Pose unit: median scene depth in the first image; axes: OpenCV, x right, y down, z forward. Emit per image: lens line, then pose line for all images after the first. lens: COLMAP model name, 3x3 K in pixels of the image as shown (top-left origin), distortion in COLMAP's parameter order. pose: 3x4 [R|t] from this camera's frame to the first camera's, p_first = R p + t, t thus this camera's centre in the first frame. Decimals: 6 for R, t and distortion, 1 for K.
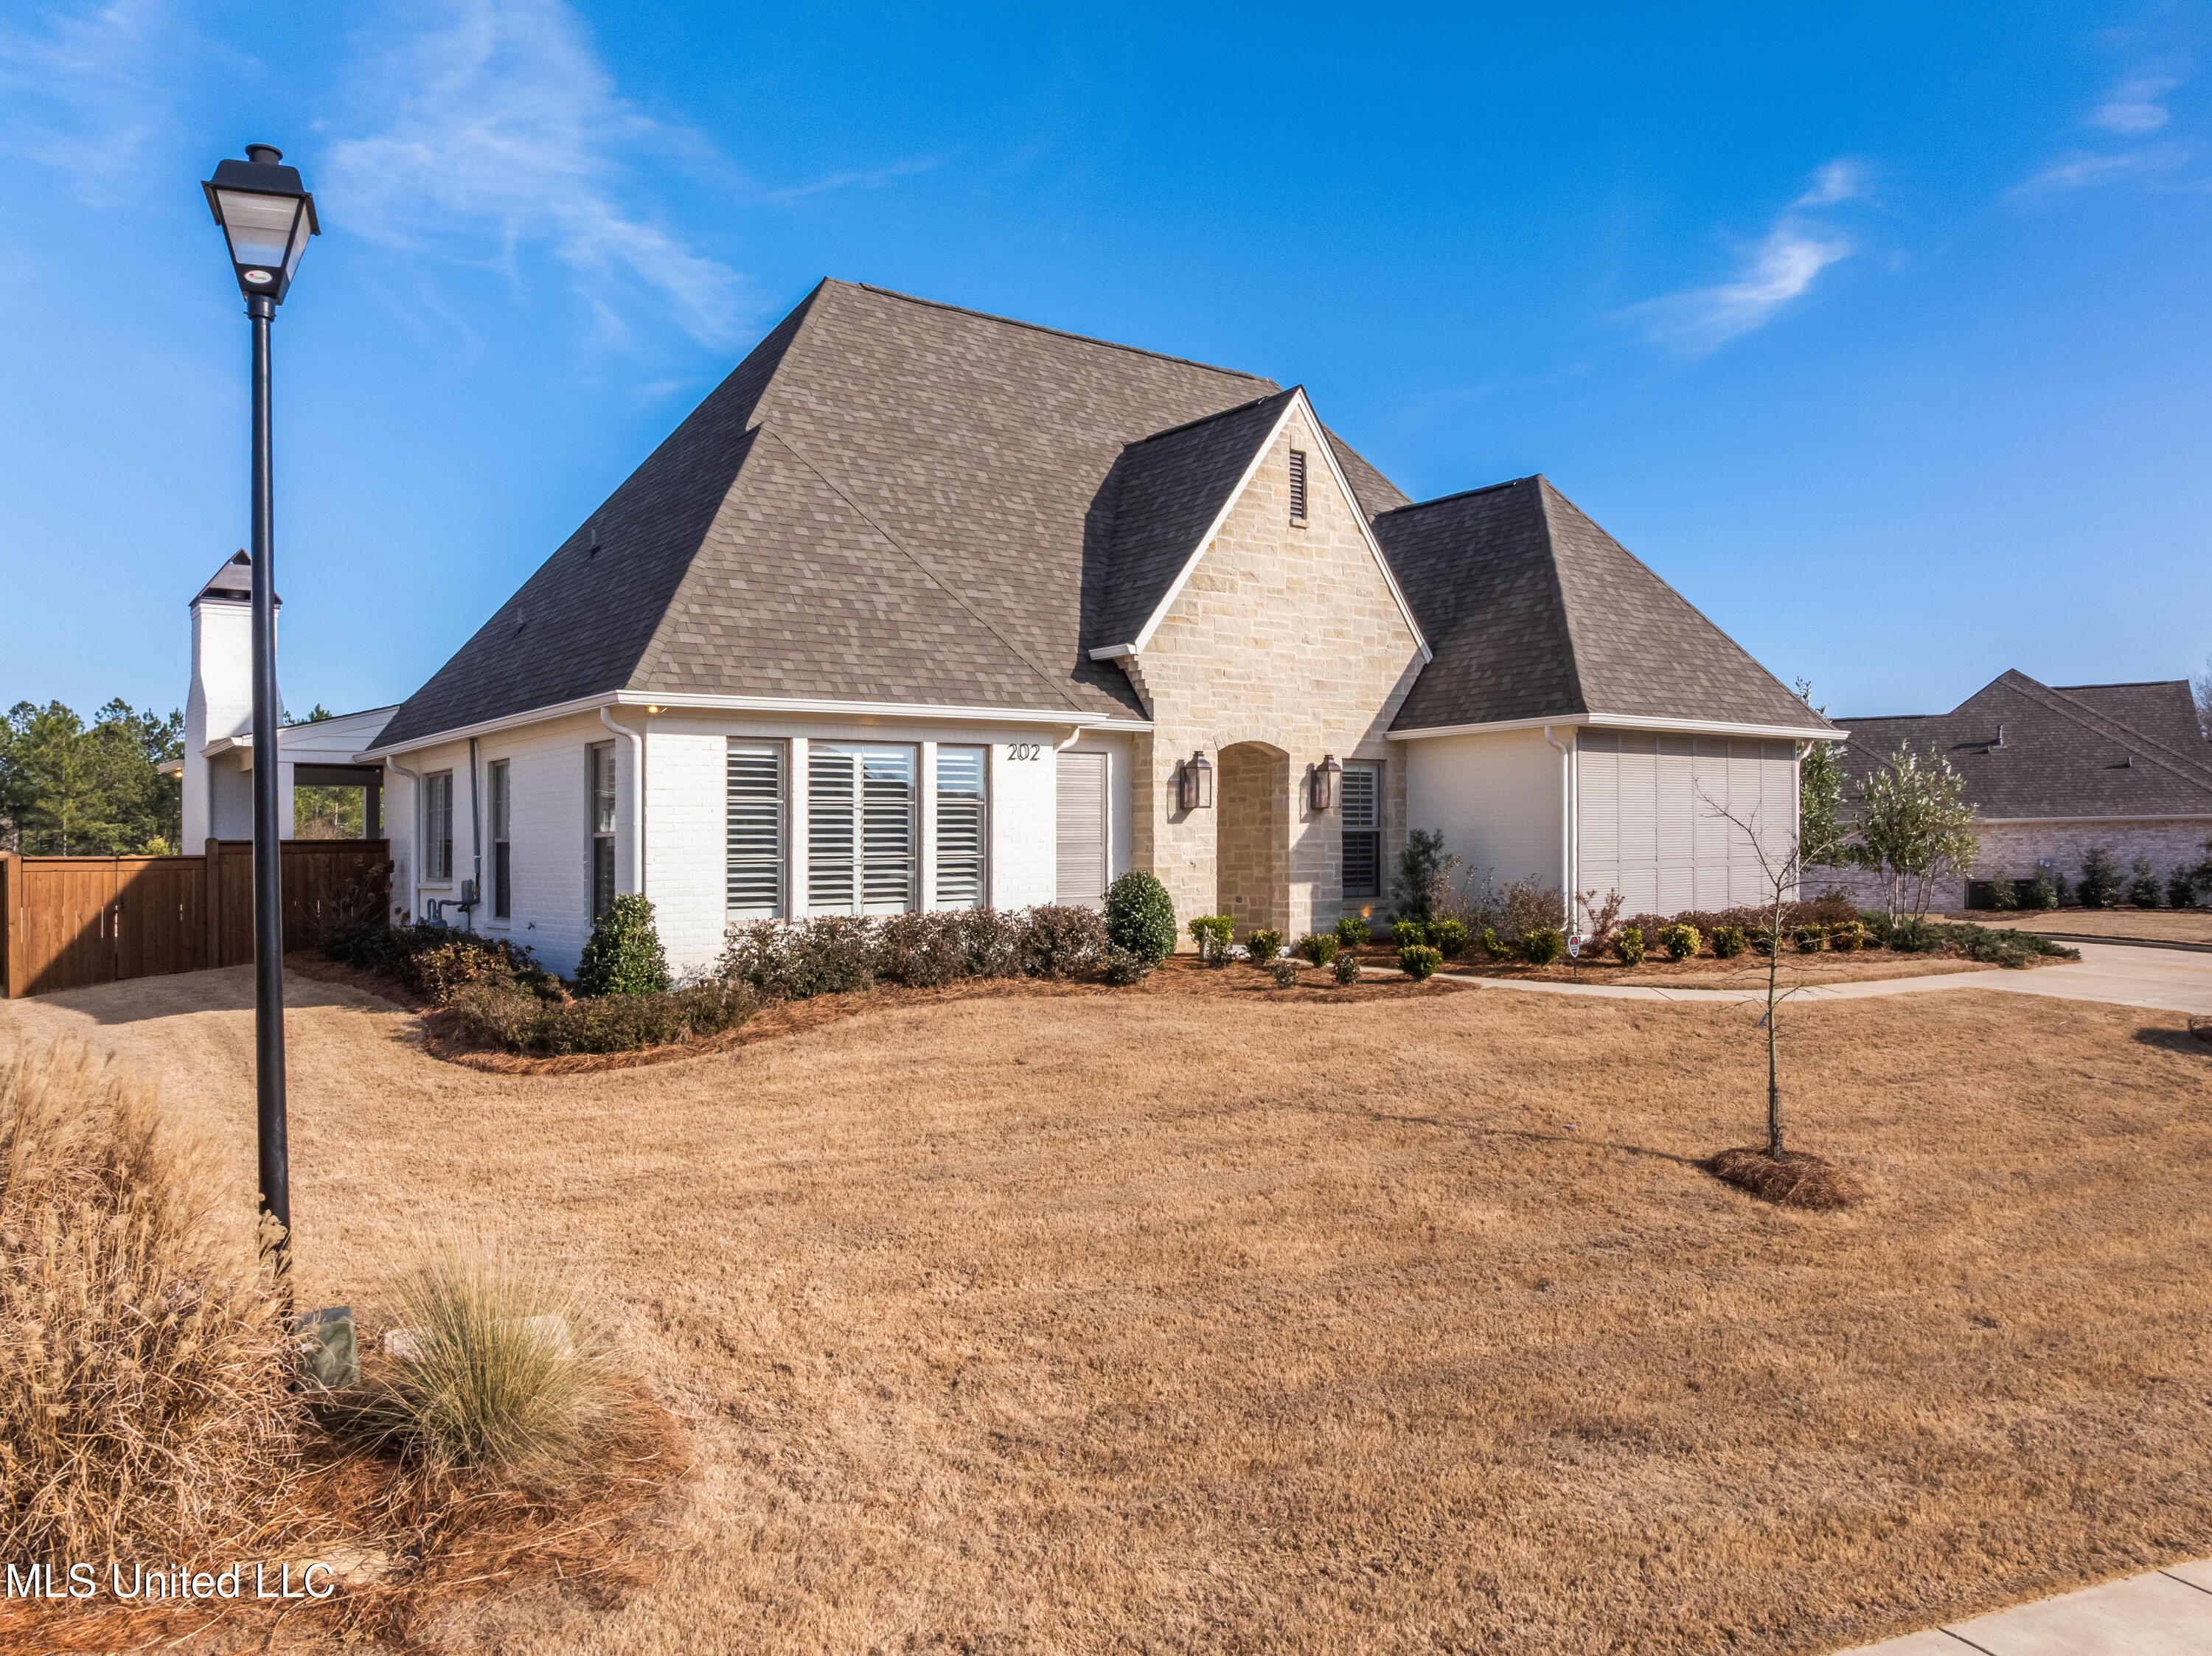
lens RADIAL K [[1578.3, 0, 1106.0], [0, 1578.3, 828.0], [0, 0, 1]] dist [0.002656, -0.000261]
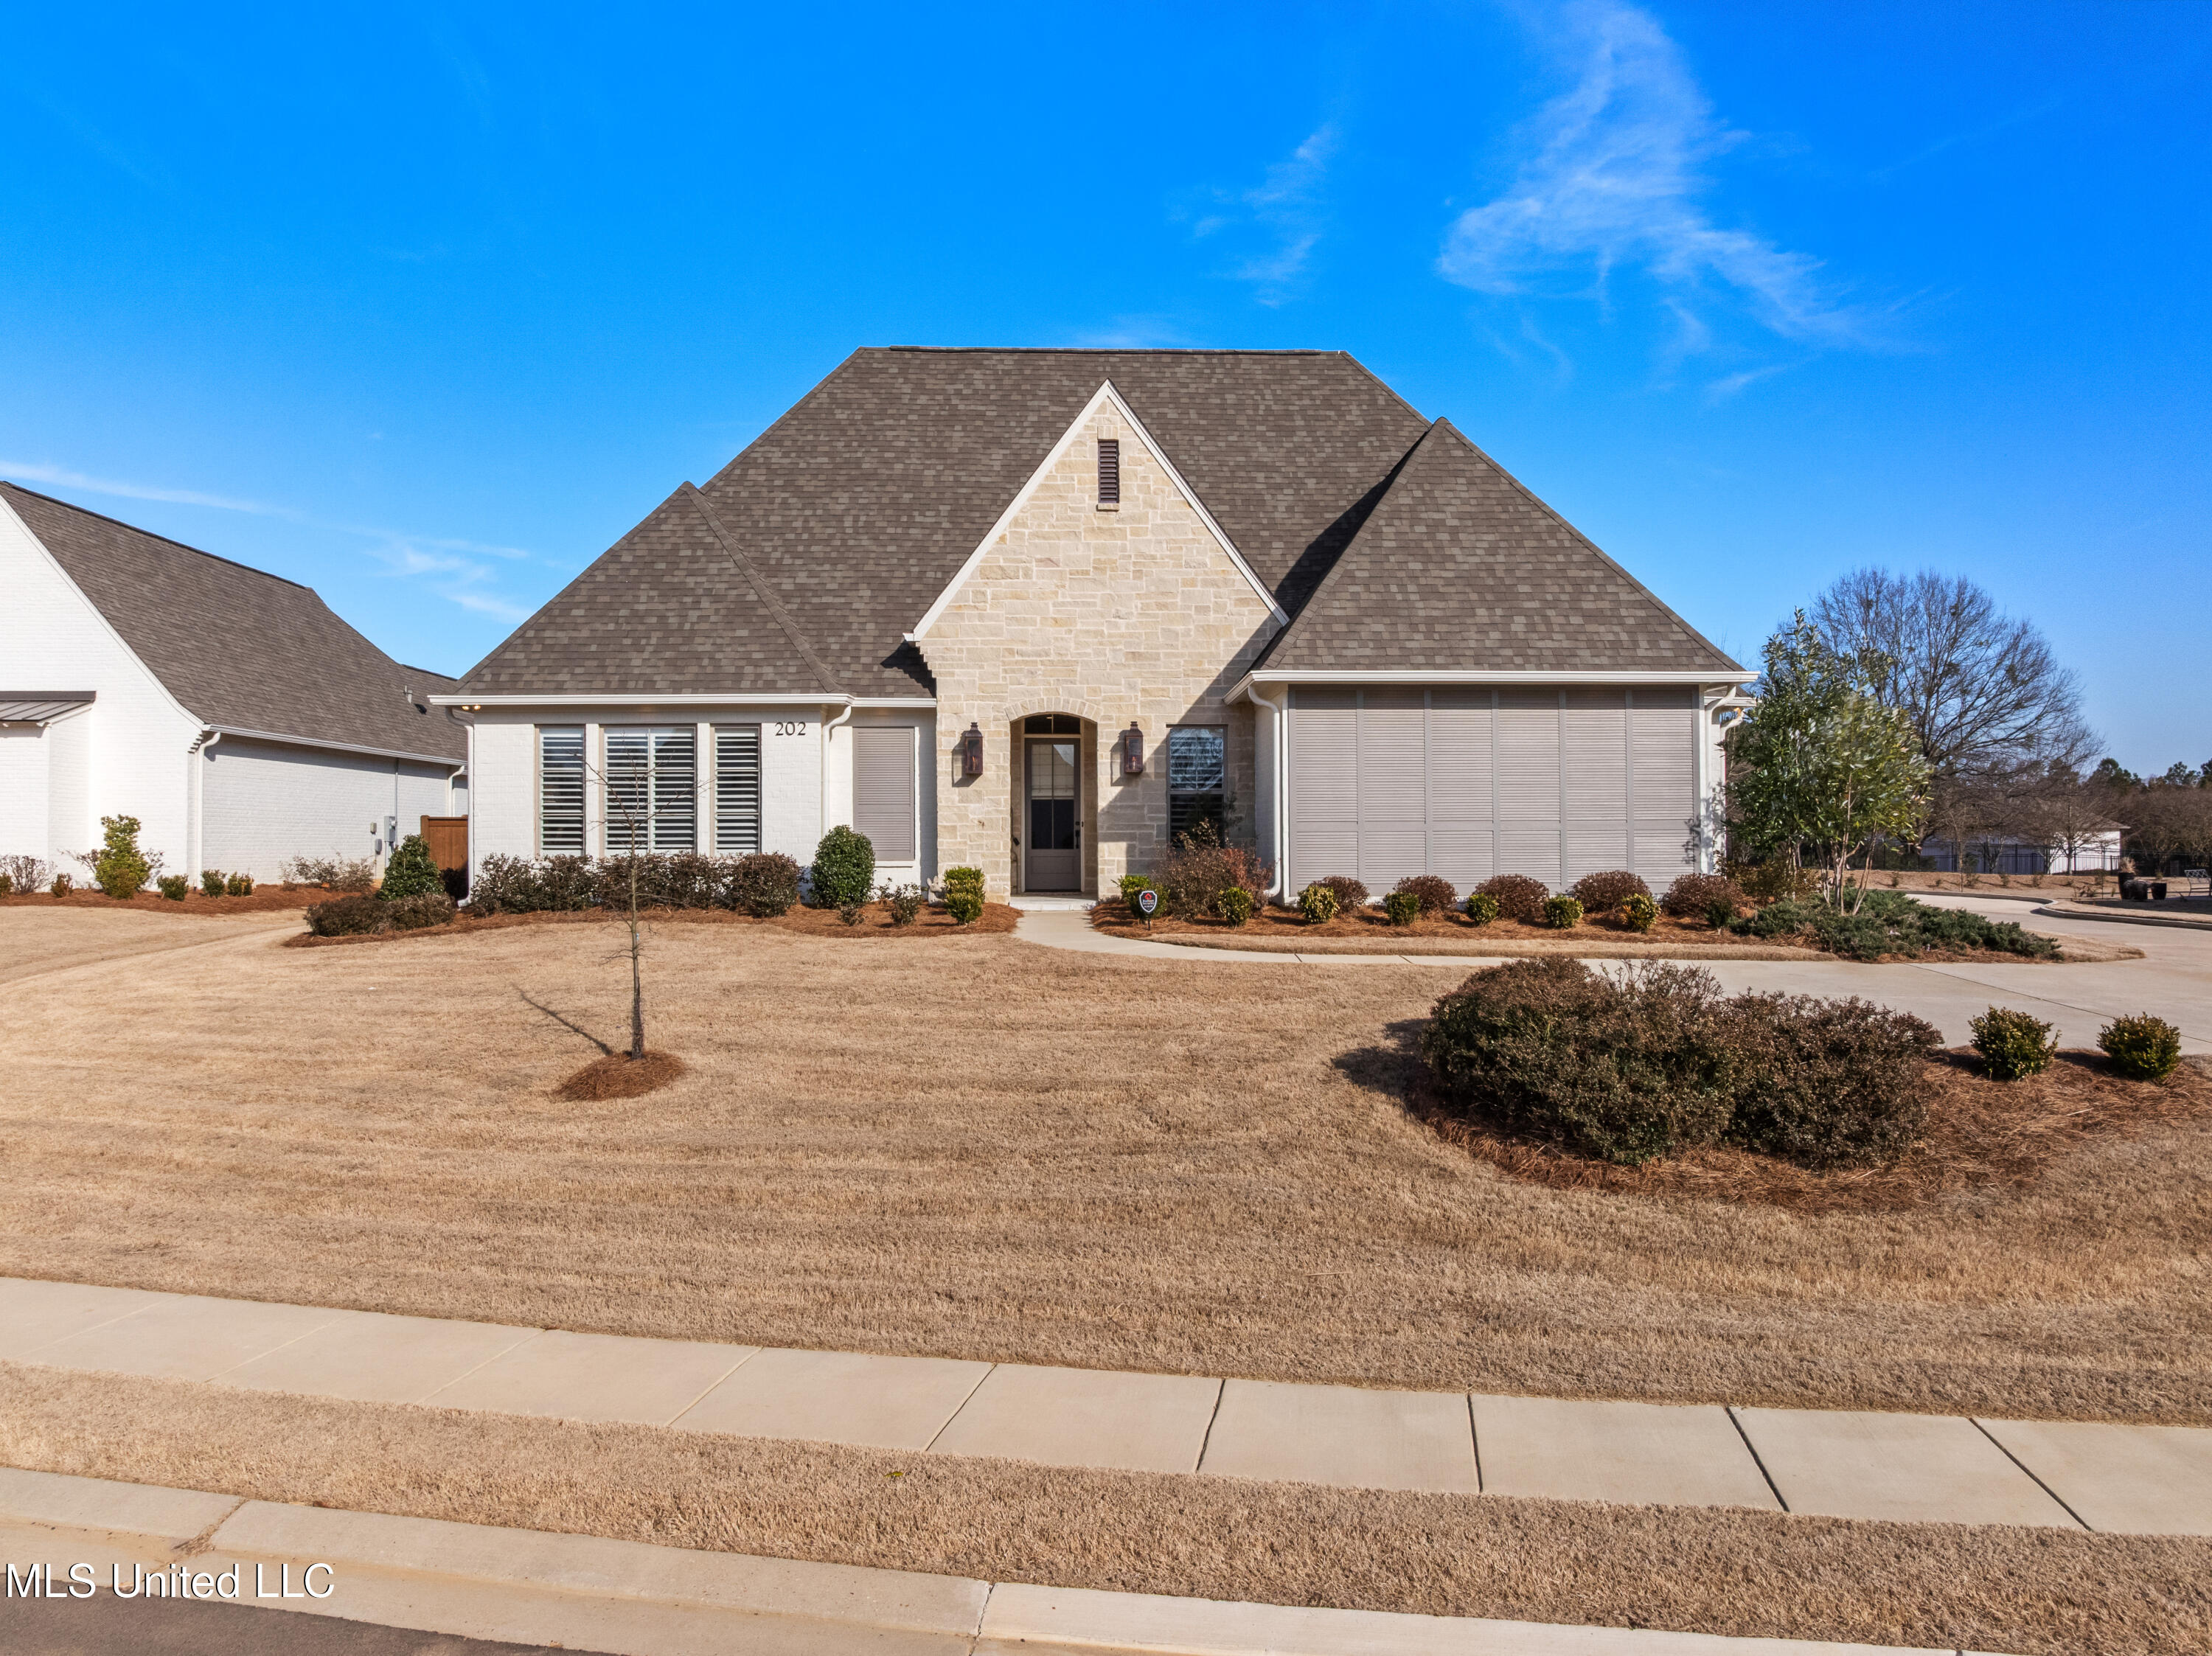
lens RADIAL K [[1502.5, 0, 1106.0], [0, 1502.5, 828.0], [0, 0, 1]] dist [-0.007423, -0.001532]
pose [[0.816937, 0.008175, -0.576669, 0.754257], [0.000031, 0.999899, 0.014219, 0.011413], [0.576726, -0.011634, 0.816854, 0.171726]]
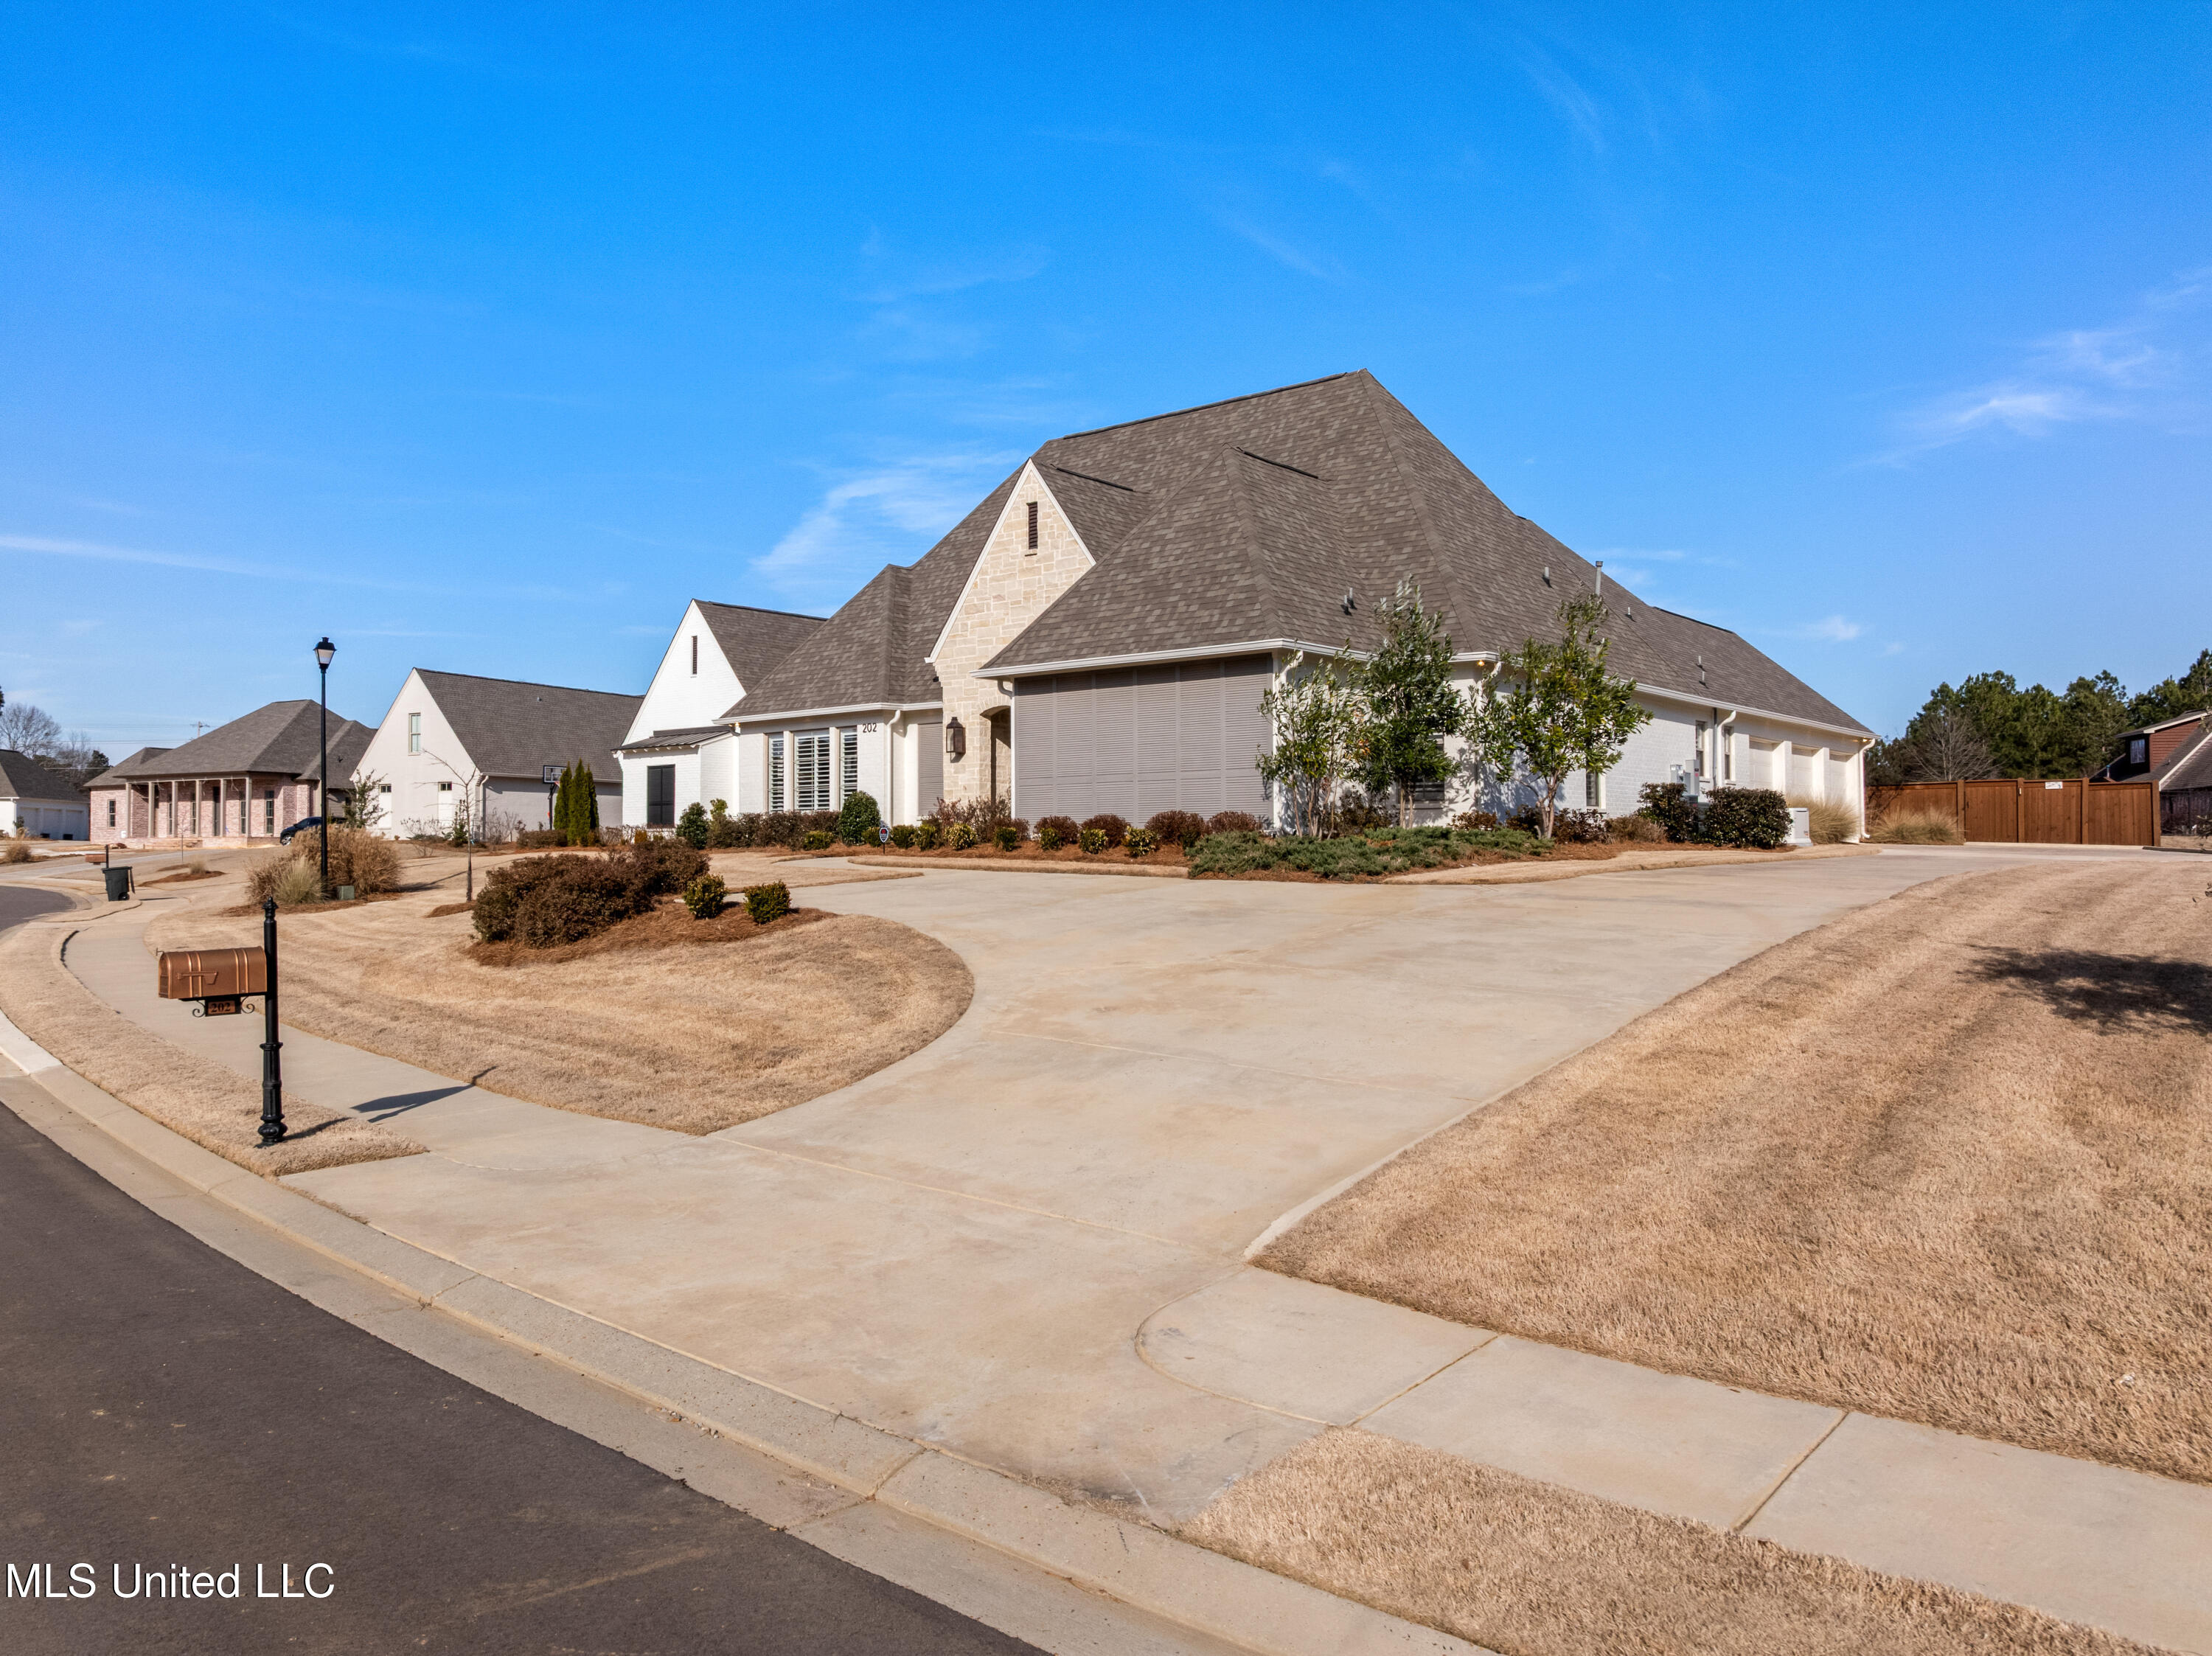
lens RADIAL K [[1502.5, 0, 1106.0], [0, 1502.5, 828.0], [0, 0, 1]] dist [-0.007423, -0.001532]
pose [[0.230184, 0.004058, -0.973139, 1.577241], [0.016368, 0.999834, 0.008041, 0.054381], [0.973009, -0.017779, 0.230079, 0.790671]]
